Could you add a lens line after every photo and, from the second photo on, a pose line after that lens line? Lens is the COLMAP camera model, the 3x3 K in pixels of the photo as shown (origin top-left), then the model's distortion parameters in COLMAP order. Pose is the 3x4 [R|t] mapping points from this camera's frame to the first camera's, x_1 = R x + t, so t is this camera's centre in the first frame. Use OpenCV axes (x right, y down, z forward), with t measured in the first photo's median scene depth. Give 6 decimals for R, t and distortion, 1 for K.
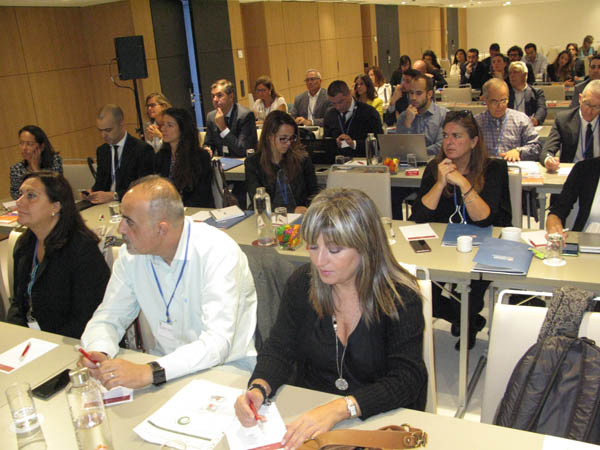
lens RADIAL K [[639.1, 0, 300.0], [0, 639.1, 225.0], [0, 0, 1]] dist [-0.097661, 0.012896]
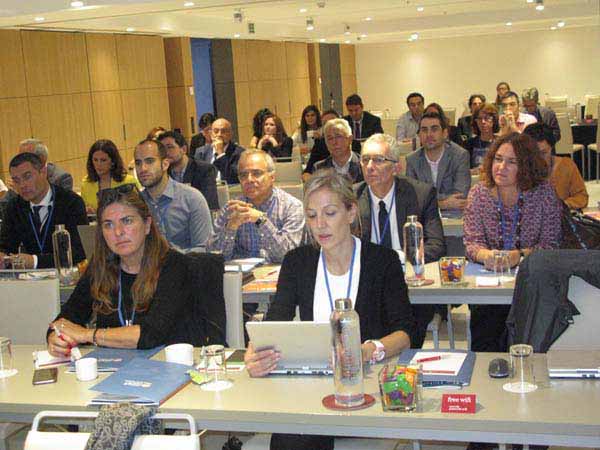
lens RADIAL K [[1035.8, 0, 300.0], [0, 1035.8, 225.0], [0, 0, 1]] dist [-0.172032, 0.048503]
pose [[0.980979, -0.016324, 0.193427, 0.153654], [0.046344, 0.987337, -0.151713, 0.032334], [-0.188501, 0.157792, 0.969314, -0.084857]]
